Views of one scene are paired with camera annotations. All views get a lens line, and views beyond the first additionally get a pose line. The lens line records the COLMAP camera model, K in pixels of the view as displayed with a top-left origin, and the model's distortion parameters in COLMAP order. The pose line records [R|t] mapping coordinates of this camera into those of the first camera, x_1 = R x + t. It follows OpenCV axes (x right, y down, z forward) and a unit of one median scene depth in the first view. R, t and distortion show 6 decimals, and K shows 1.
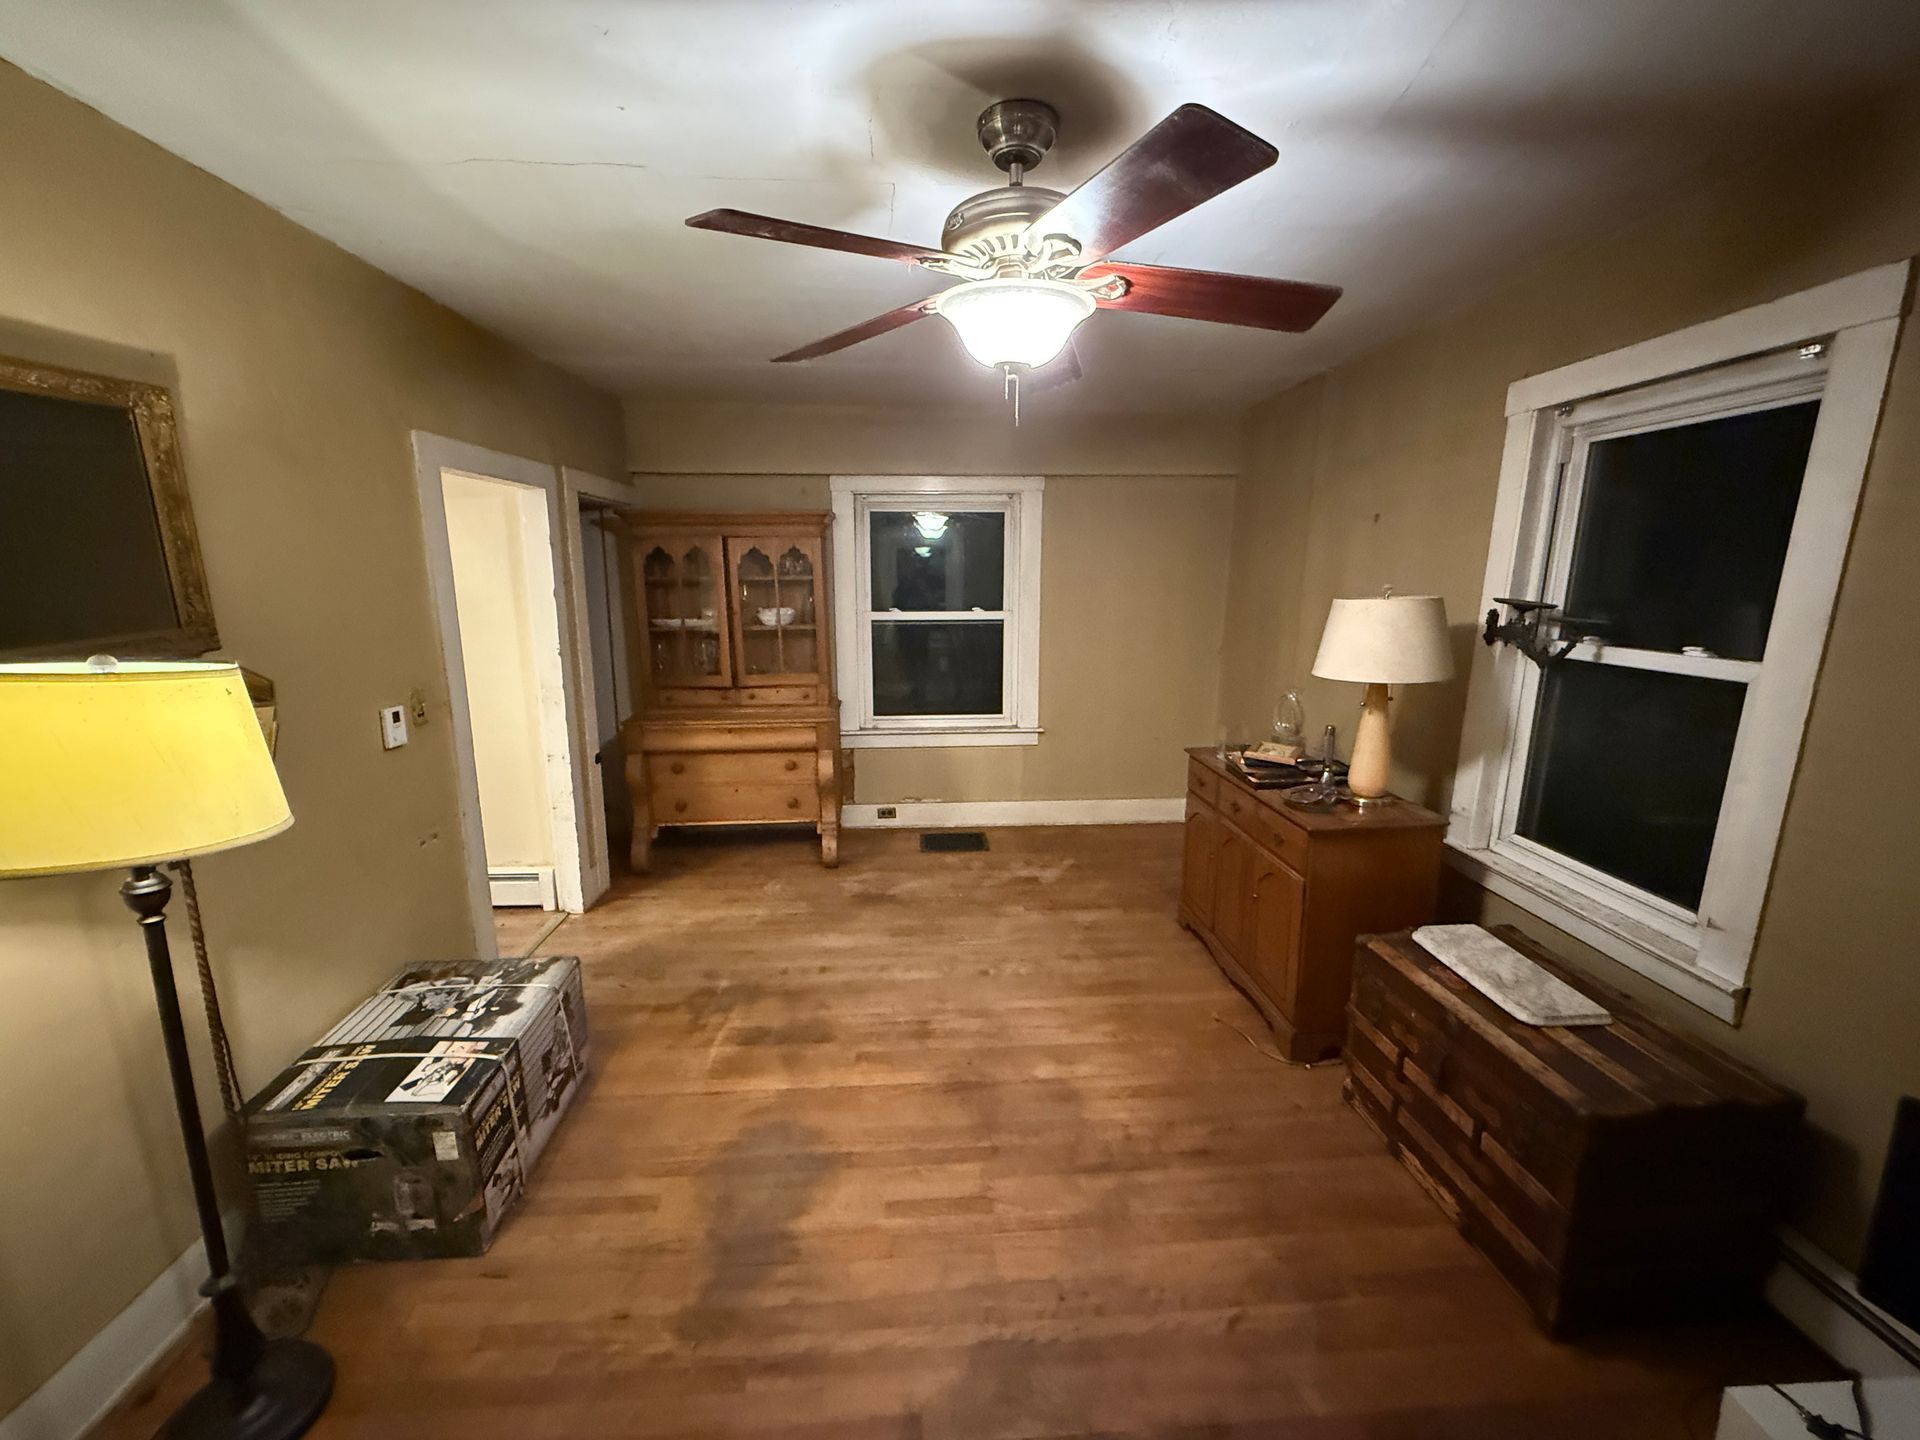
lens RADIAL K [[763.3, 0, 957.3], [0, 763.3, 727.4], [0, 0, 1]] dist [-0.000897, -0.000032]
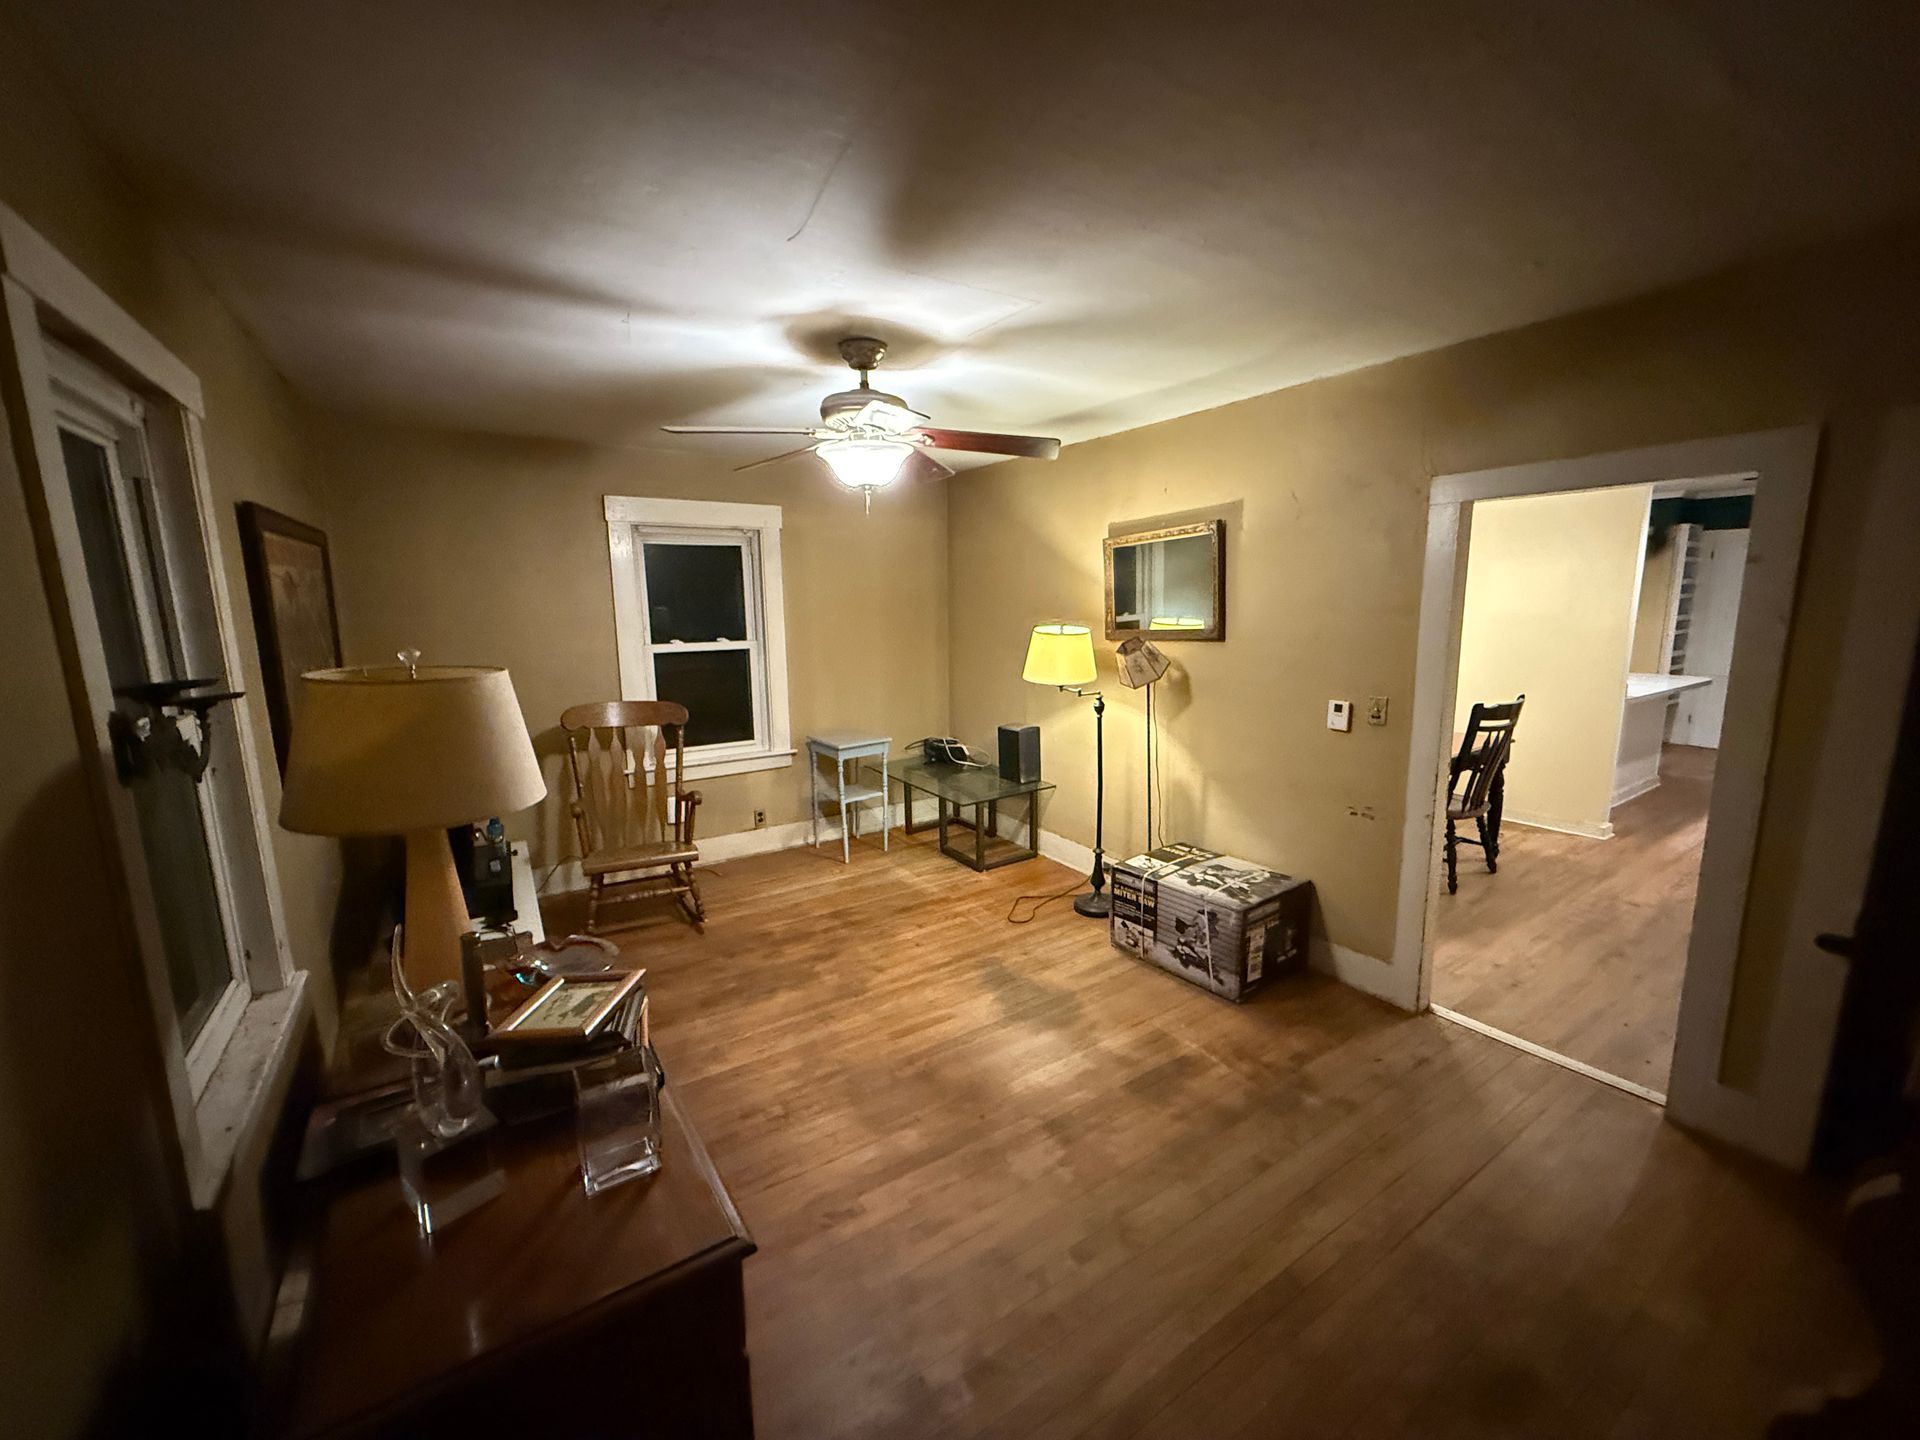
lens RADIAL K [[758.9, 0, 953.9], [0, 758.9, 723.0], [0, 0, 1]] dist [0.000579, 0.000087]
pose [[-0.869146, 0.092808, -0.485770, 0.377076], [-0.084186, 0.940134, 0.330242, -0.275706], [0.487338, 0.327924, -0.809301, 1.292971]]
